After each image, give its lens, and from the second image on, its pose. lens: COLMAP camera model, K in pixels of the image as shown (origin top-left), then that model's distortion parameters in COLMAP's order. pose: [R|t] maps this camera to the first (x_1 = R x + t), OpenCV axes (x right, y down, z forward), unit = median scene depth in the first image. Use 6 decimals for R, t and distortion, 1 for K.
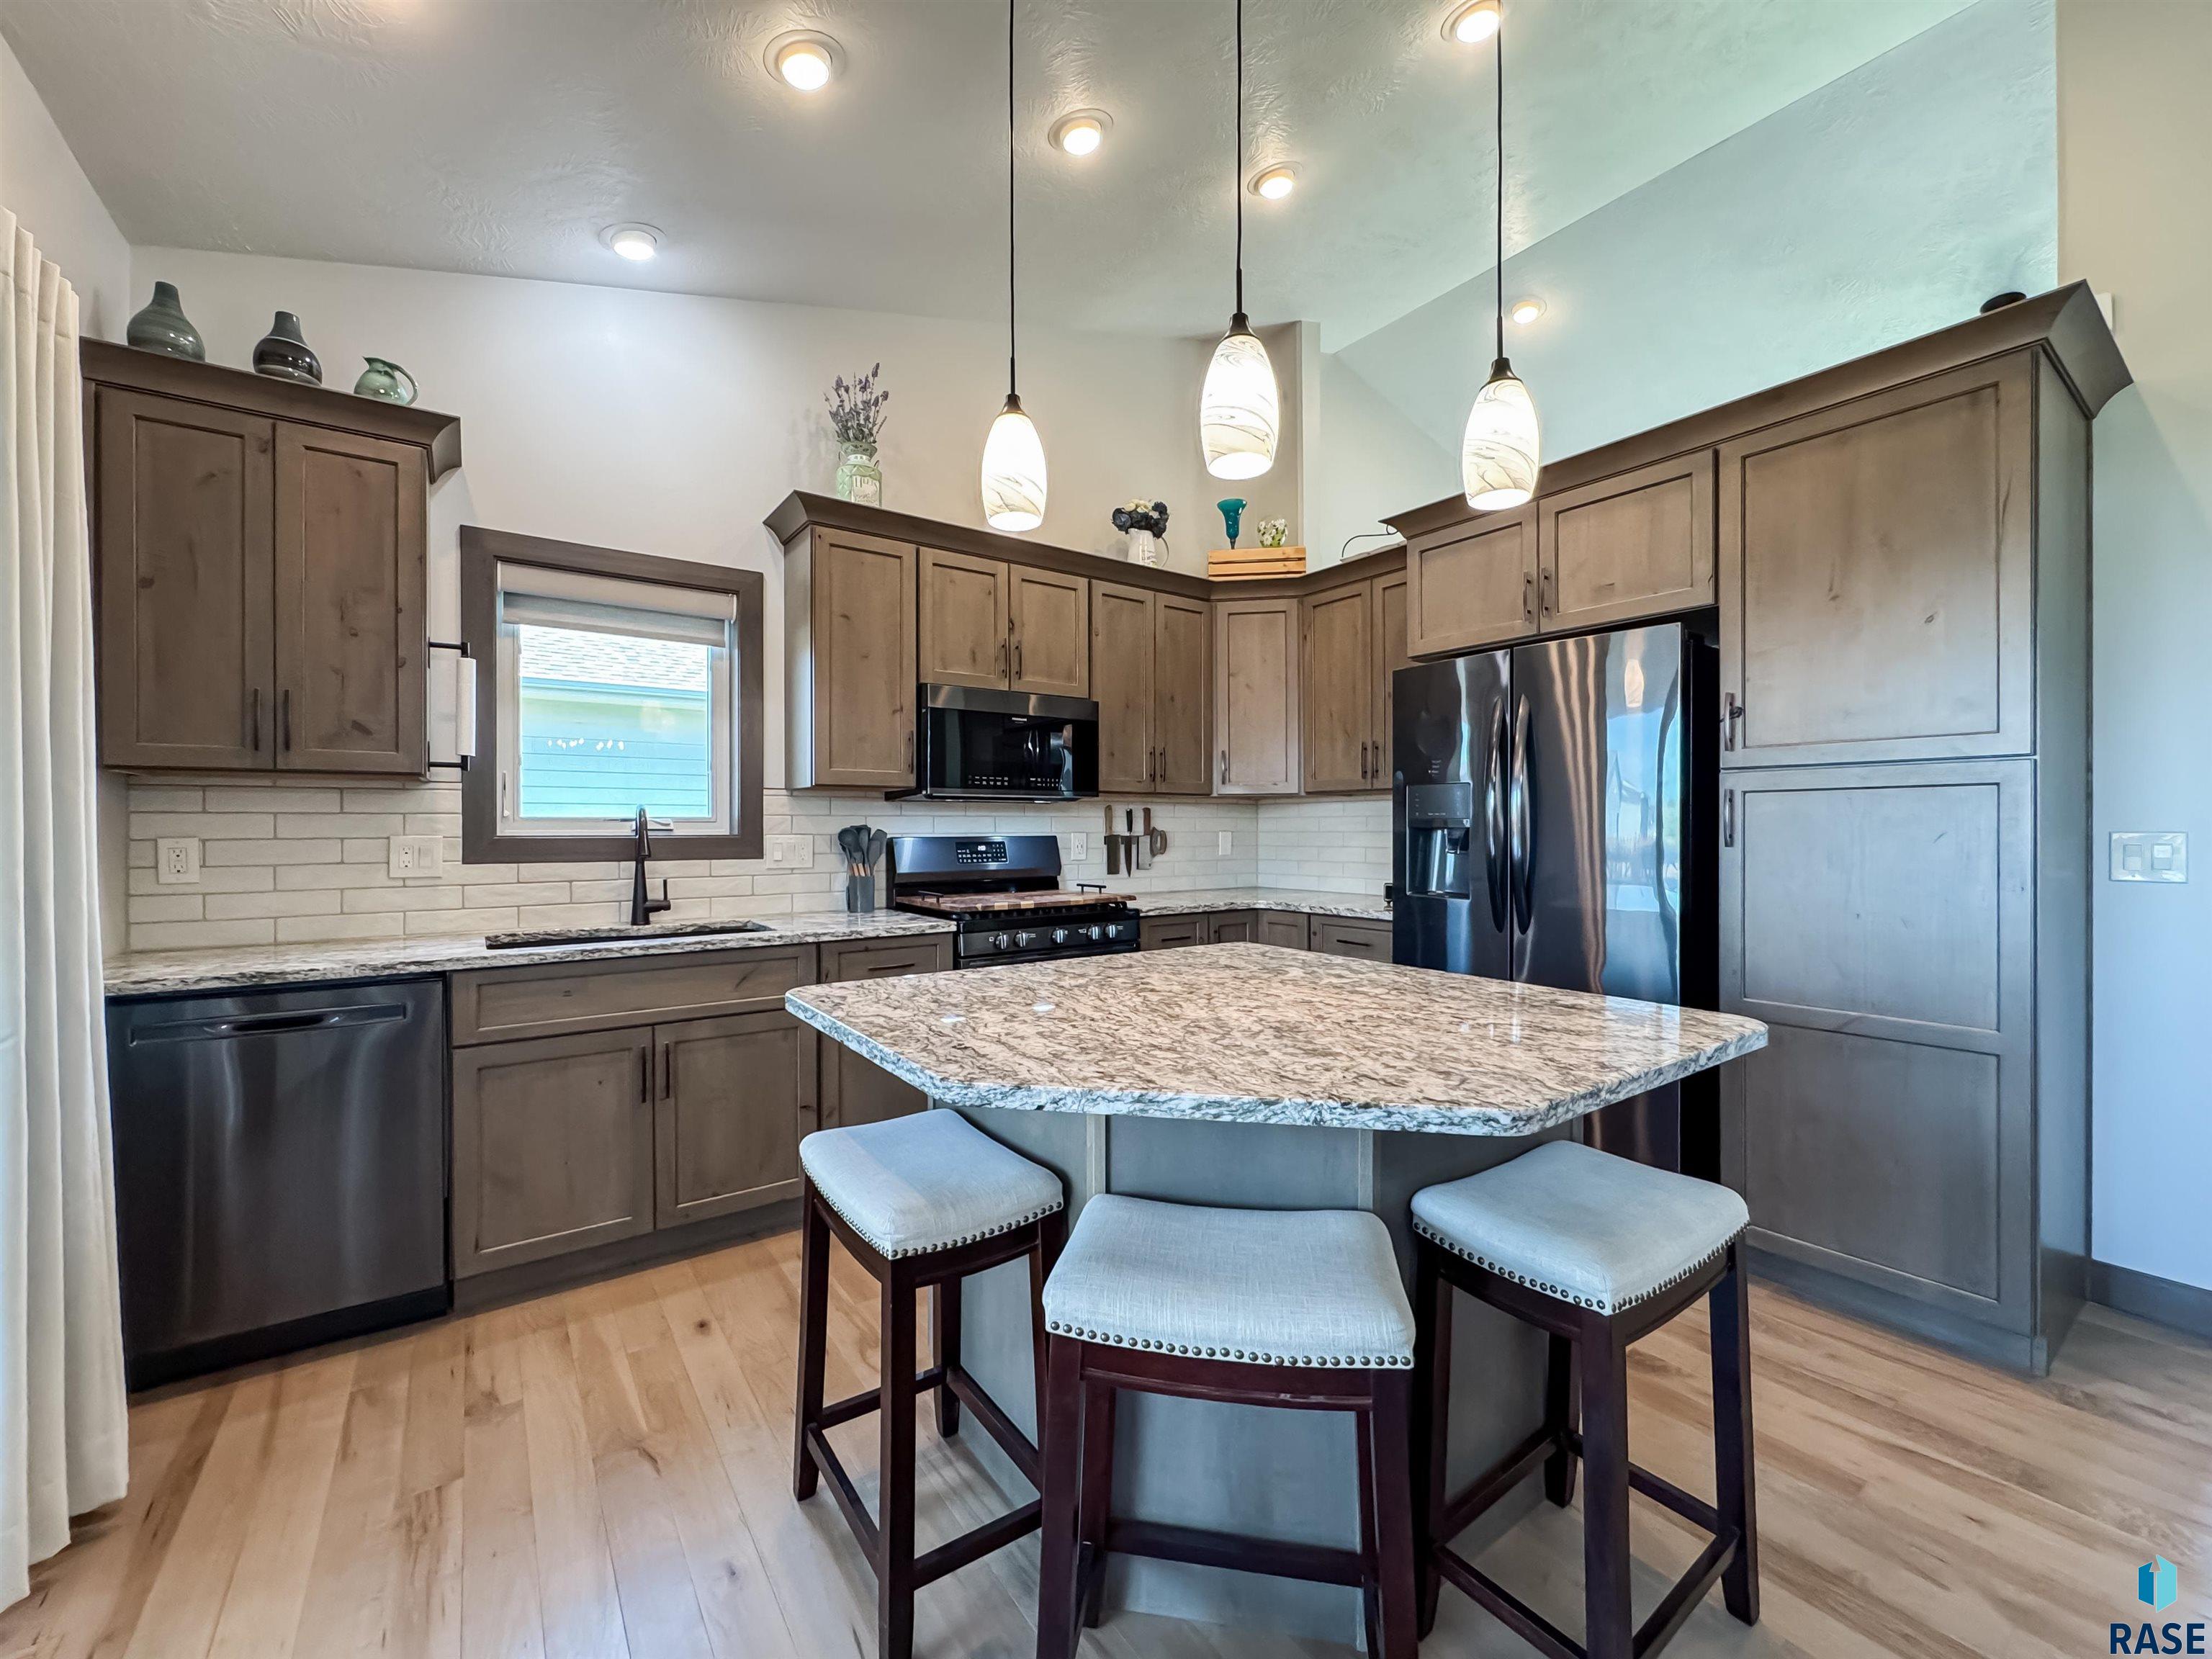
lens RADIAL K [[909.5, 0, 1106.0], [0, 909.5, 829.5], [0, 0, 1]] dist [-0.001684, -0.000193]
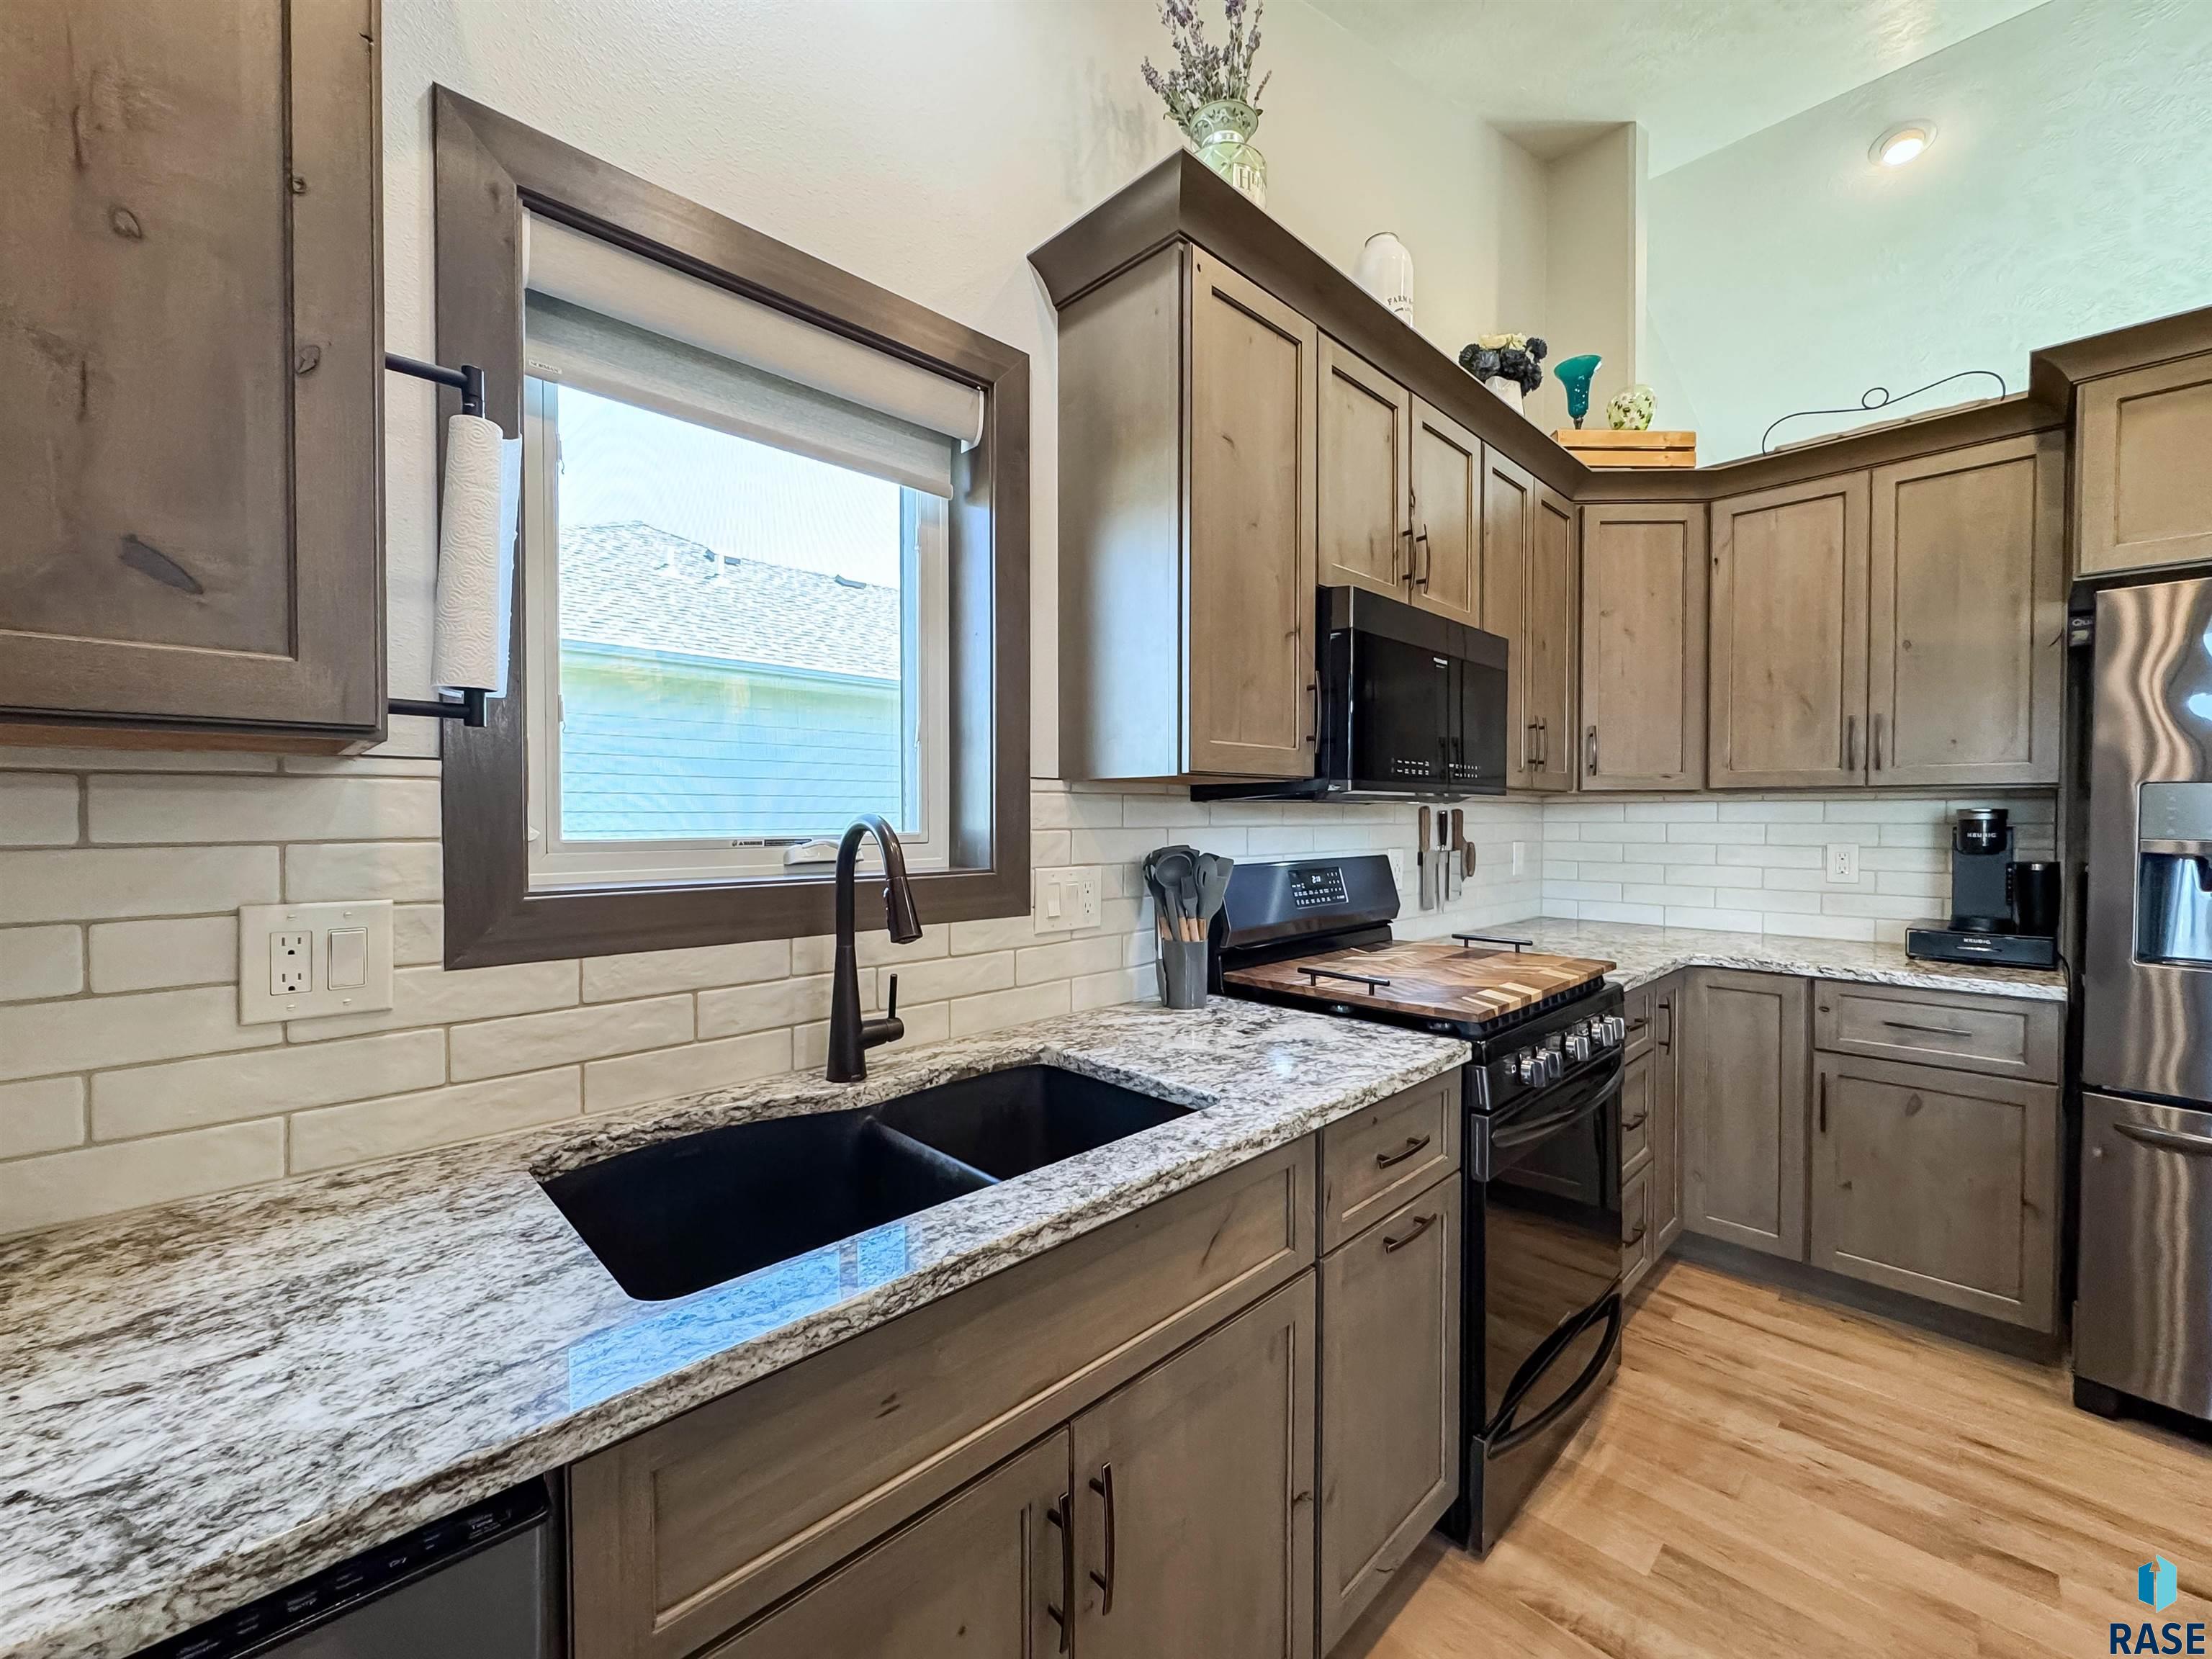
lens RADIAL K [[909.5, 0, 1106.0], [0, 909.5, 829.5], [0, 0, 1]] dist [-0.001684, -0.000193]
pose [[0.989055, 0.000733, 0.147546, -0.428314], [-0.003068, 0.999874, 0.015596, -0.025168], [-0.147516, -0.015878, 0.988932, 0.507154]]
